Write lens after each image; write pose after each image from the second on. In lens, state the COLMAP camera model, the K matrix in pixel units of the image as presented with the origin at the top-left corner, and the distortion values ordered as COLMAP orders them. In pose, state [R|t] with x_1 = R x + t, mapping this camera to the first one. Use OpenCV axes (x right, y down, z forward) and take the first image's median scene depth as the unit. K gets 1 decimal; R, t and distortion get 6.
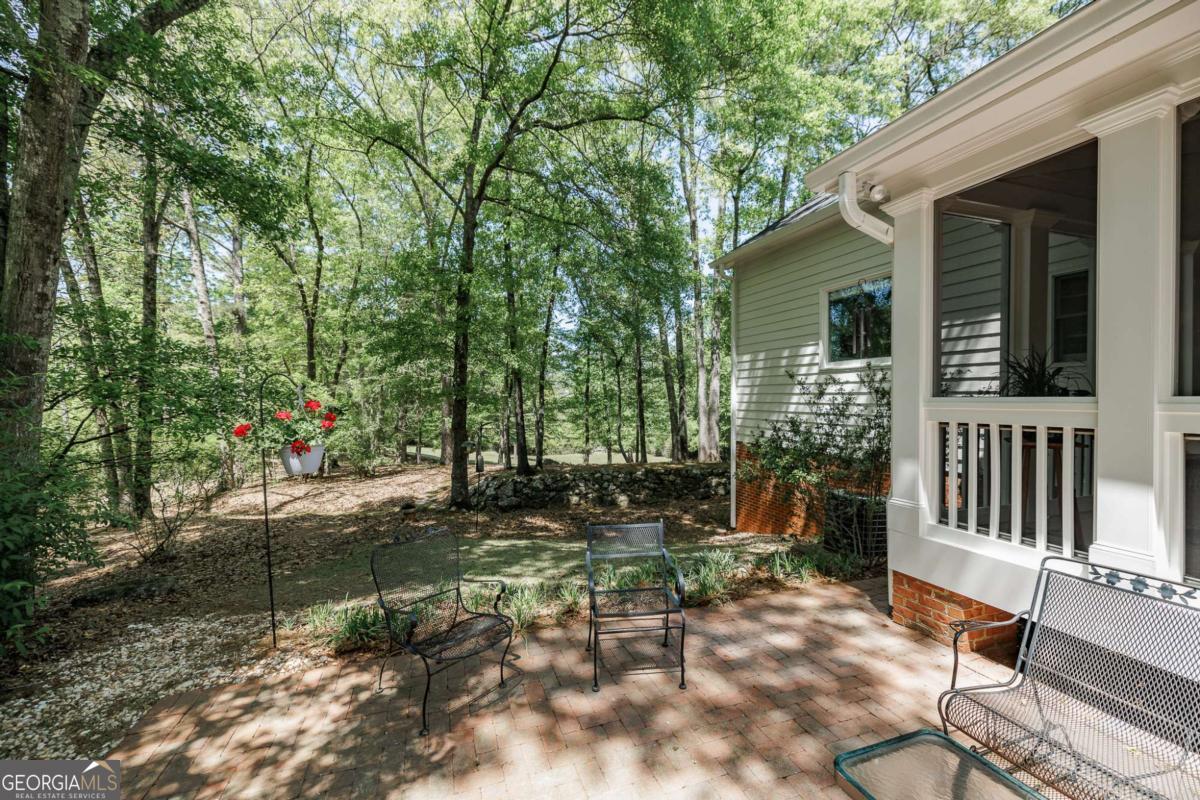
lens RADIAL K [[505.6, 0, 606.9], [0, 505.6, 399.3], [0, 0, 1]] dist [0.001544, -0.000560]
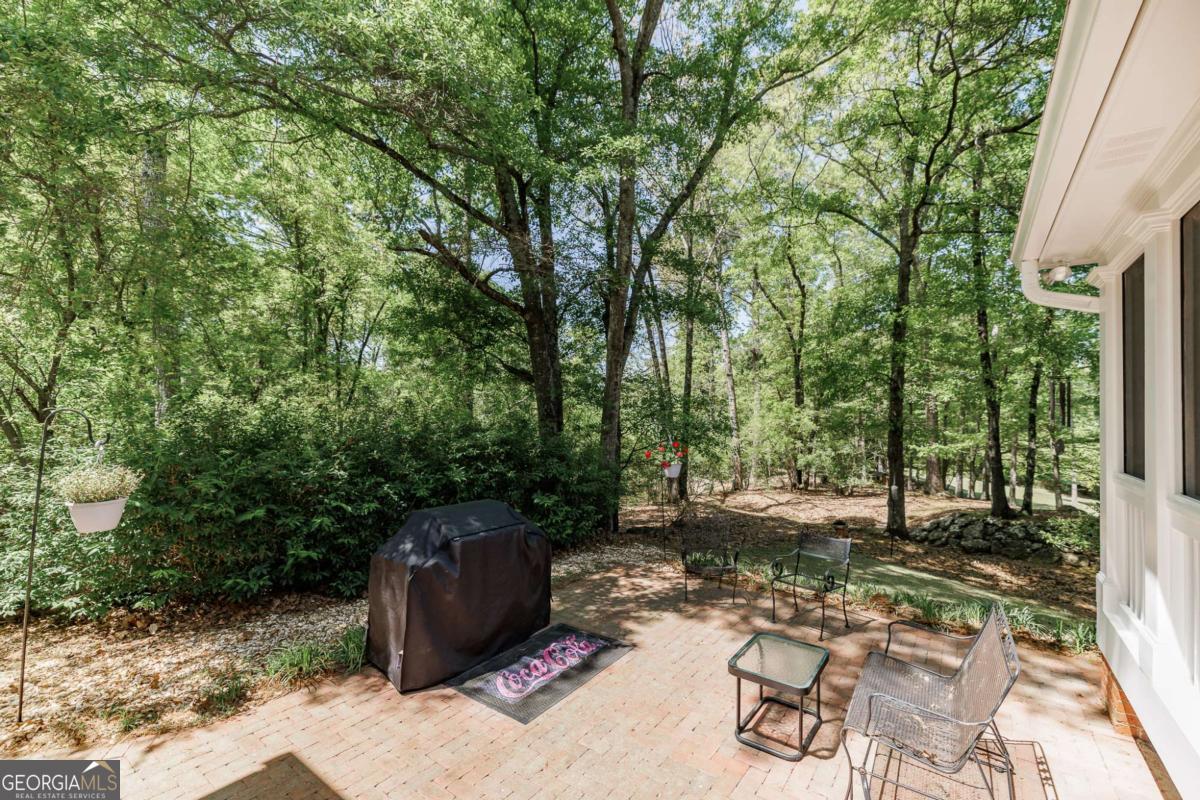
lens RADIAL K [[505.6, 0, 591.0], [0, 505.6, 405.4], [0, 0, 1]] dist [0.001544, -0.000560]
pose [[0.559343, -0.004871, -0.828922, 0.185666], [-0.013829, 0.999789, -0.015207, -0.022534], [0.828821, 0.019969, 0.559158, -0.087430]]
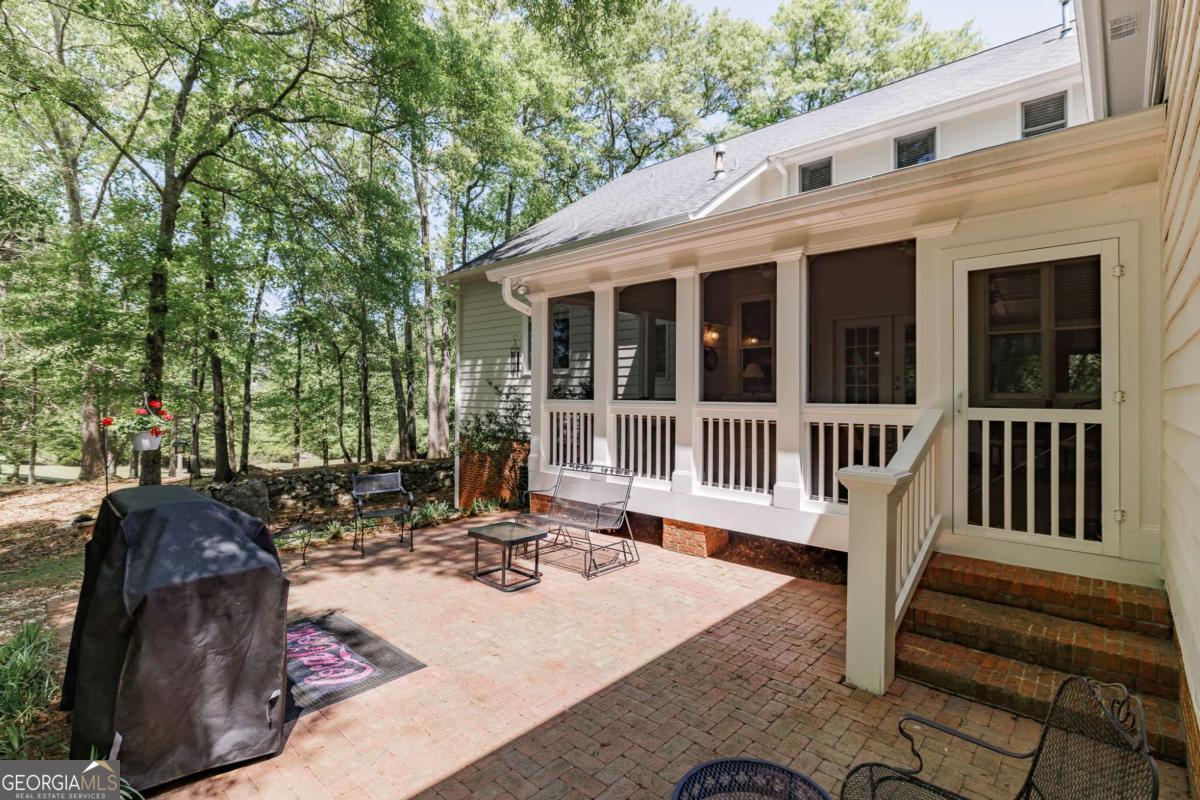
lens RADIAL K [[569.5, 0, 603.9], [0, 569.5, 385.4], [0, 0, 1]] dist [-0.001108, 0.000979]
pose [[0.888759, 0.010696, 0.458250, -0.035341], [-0.002969, 0.999841, -0.017579, -0.003753], [-0.458365, 0.014263, 0.888649, -0.222140]]
